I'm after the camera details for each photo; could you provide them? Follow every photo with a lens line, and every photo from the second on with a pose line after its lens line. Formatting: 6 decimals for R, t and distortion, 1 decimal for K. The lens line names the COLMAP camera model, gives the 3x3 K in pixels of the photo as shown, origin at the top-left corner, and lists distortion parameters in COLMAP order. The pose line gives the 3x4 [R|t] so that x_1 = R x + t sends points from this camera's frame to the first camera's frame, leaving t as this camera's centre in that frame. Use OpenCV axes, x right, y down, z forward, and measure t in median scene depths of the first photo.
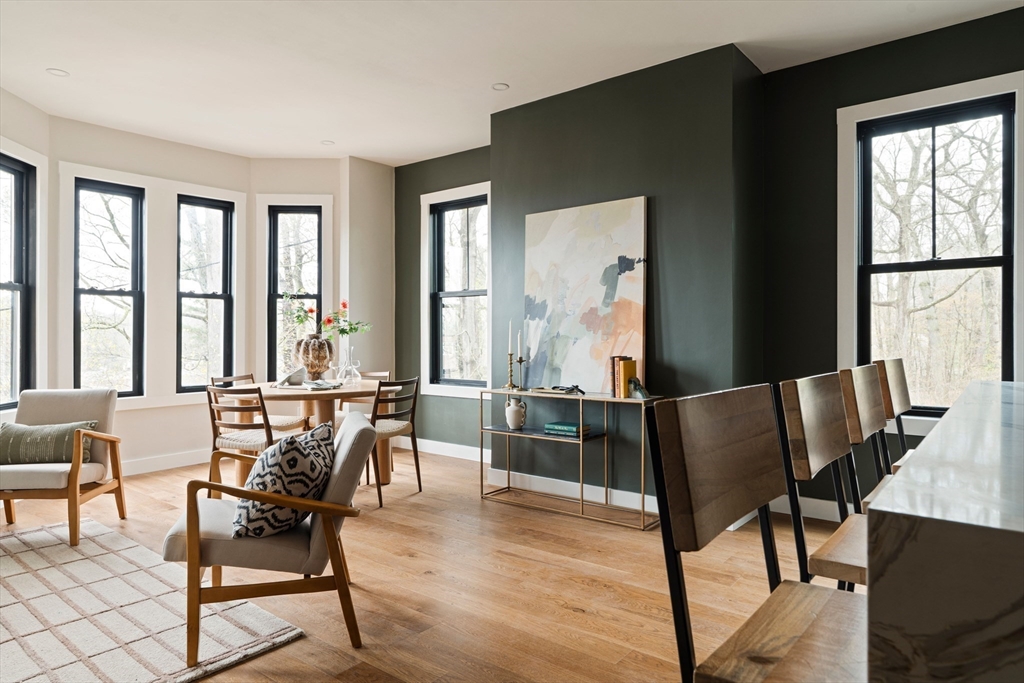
lens RADIAL K [[625.8, 0, 513.3], [0, 625.8, 337.7], [0, 0, 1]] dist [-0.004461, 0.000794]
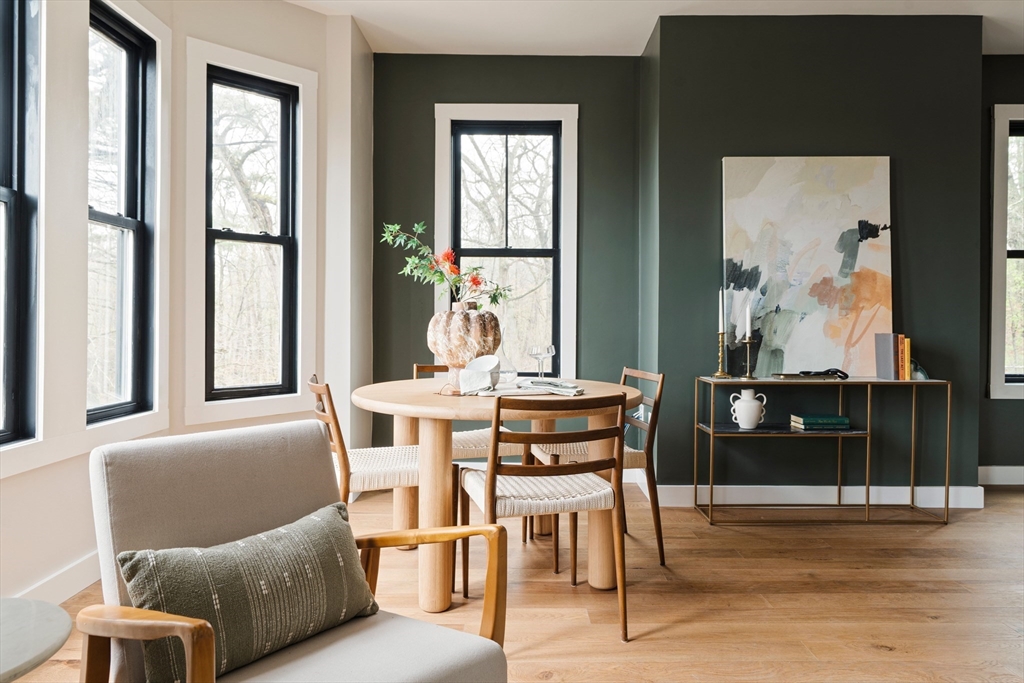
lens RADIAL K [[671.1, 0, 511.7], [0, 671.1, 325.3], [0, 0, 1]] dist [-0.004016, 0.000286]
pose [[0.783665, 0.002068, 0.621180, -0.725651], [-0.002693, 0.999996, 0.000069, 0.017032], [-0.621178, -0.001727, 0.783668, 0.511066]]
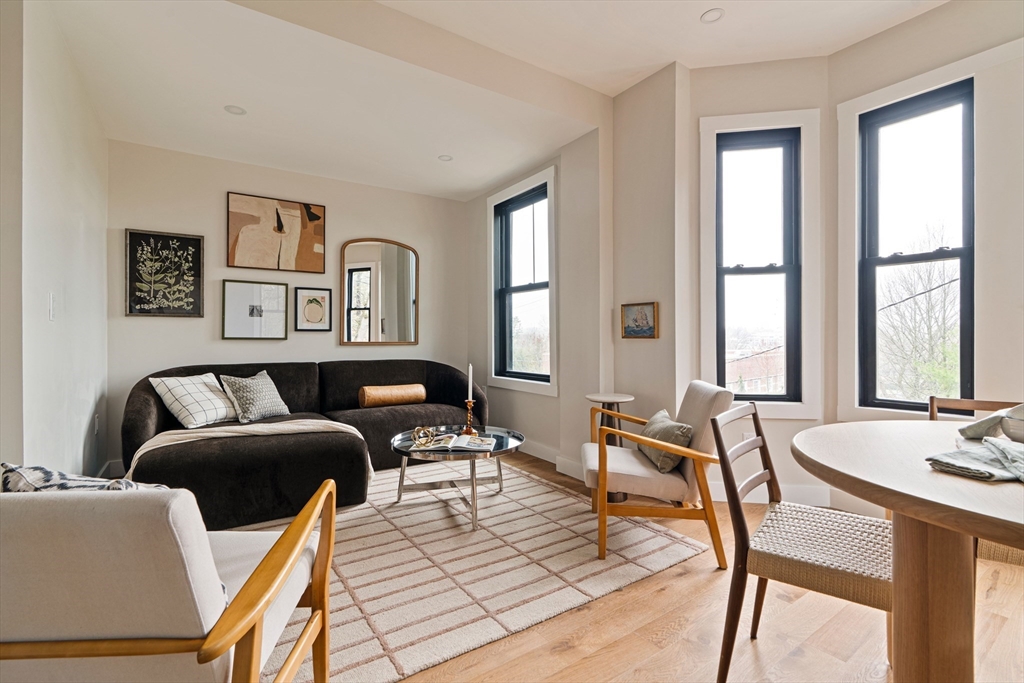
lens RADIAL K [[472.4, 0, 508.6], [0, 472.4, 342.8], [0, 0, 1]] dist [-0.021046, 0.000079]
pose [[-0.285260, 0.013508, -0.958355, -0.028747], [-0.000089, 0.999900, 0.014121, 0.016072], [0.958450, 0.004113, -0.285230, 0.810164]]
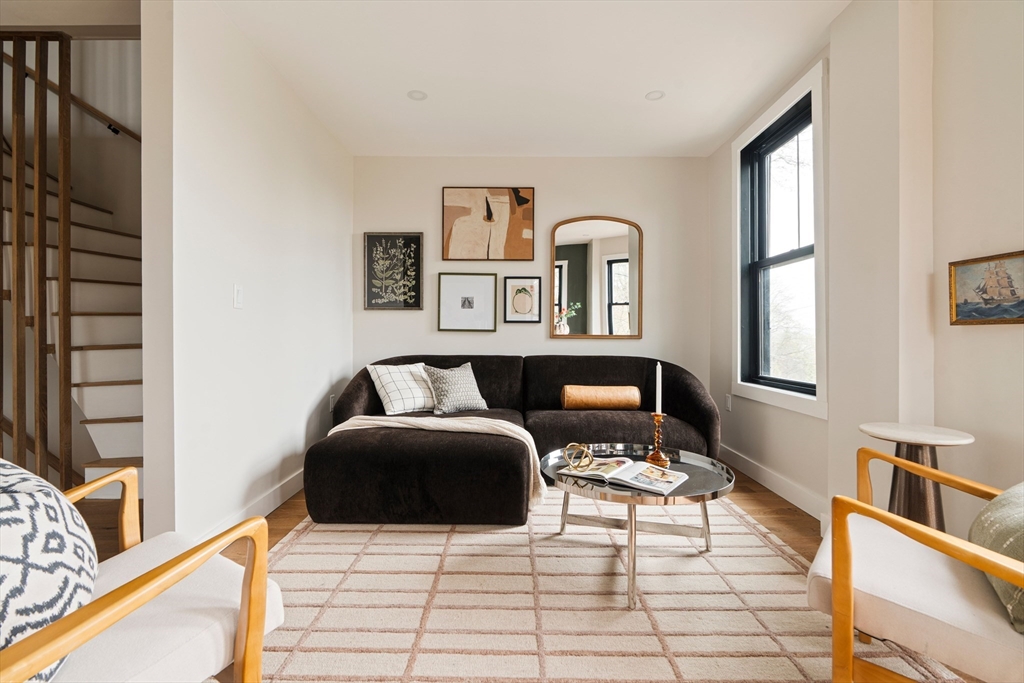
lens RADIAL K [[474.1, 0, 510.9], [0, 474.1, 338.0], [0, 0, 1]] dist [-0.002770, 0.000371]
pose [[-0.775613, 0.002304, -0.631205, -0.245127], [-0.002978, 0.999969, 0.007310, 0.028543], [0.631202, 0.007549, -0.775582, 0.845301]]
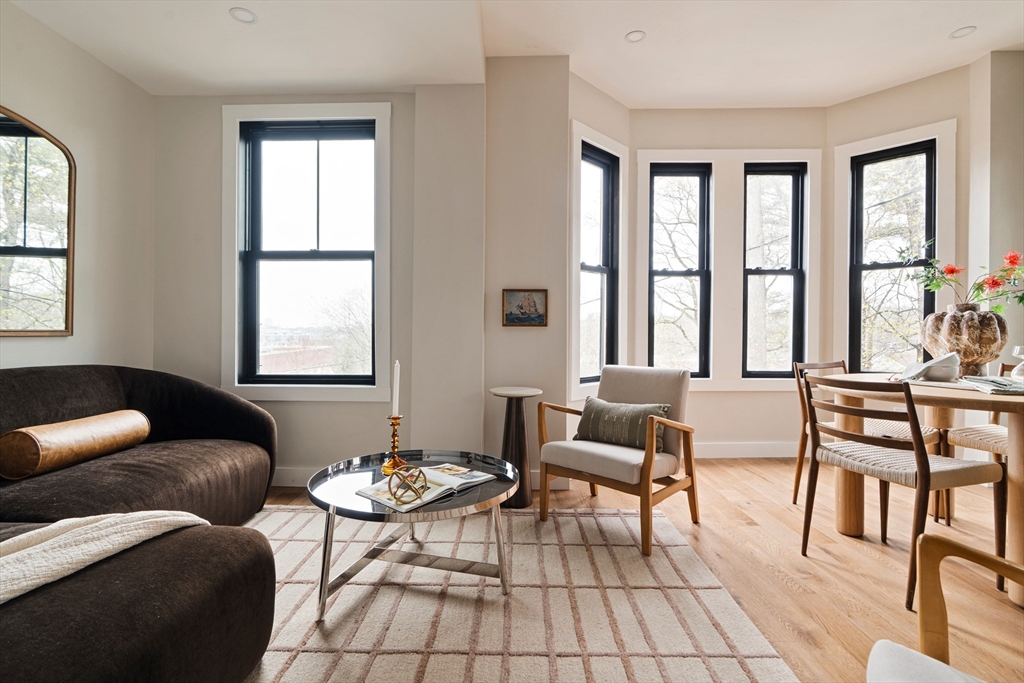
lens RADIAL K [[476.8, 0, 513.6], [0, 476.8, 332.8], [0, 0, 1]] dist [-0.003436, 0.000193]
pose [[0.629336, 0.004826, -0.777118, -0.245598], [-0.006630, 0.999978, 0.000841, 0.028454], [0.777105, 0.004623, 0.629354, 0.351361]]
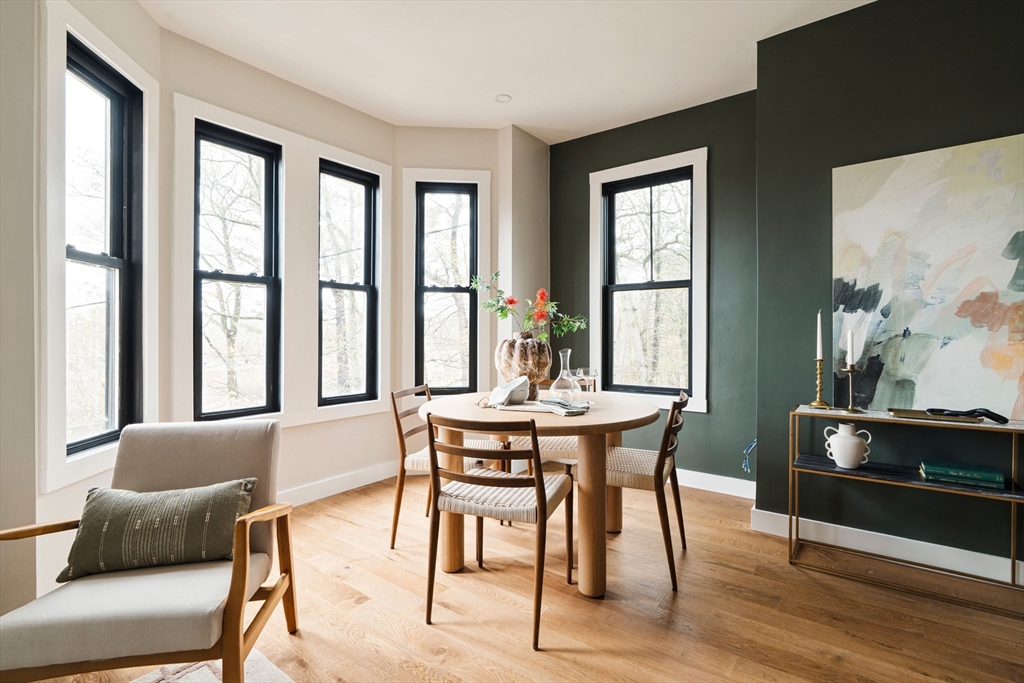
lens RADIAL K [[474.1, 0, 510.9], [0, 474.1, 338.0], [0, 0, 1]] dist [-0.002770, 0.000371]
pose [[0.999560, -0.000179, 0.029647, -0.375810], [0.000176, 1.000000, 0.000096, 0.001057], [-0.029647, -0.000090, 0.999560, 0.468024]]
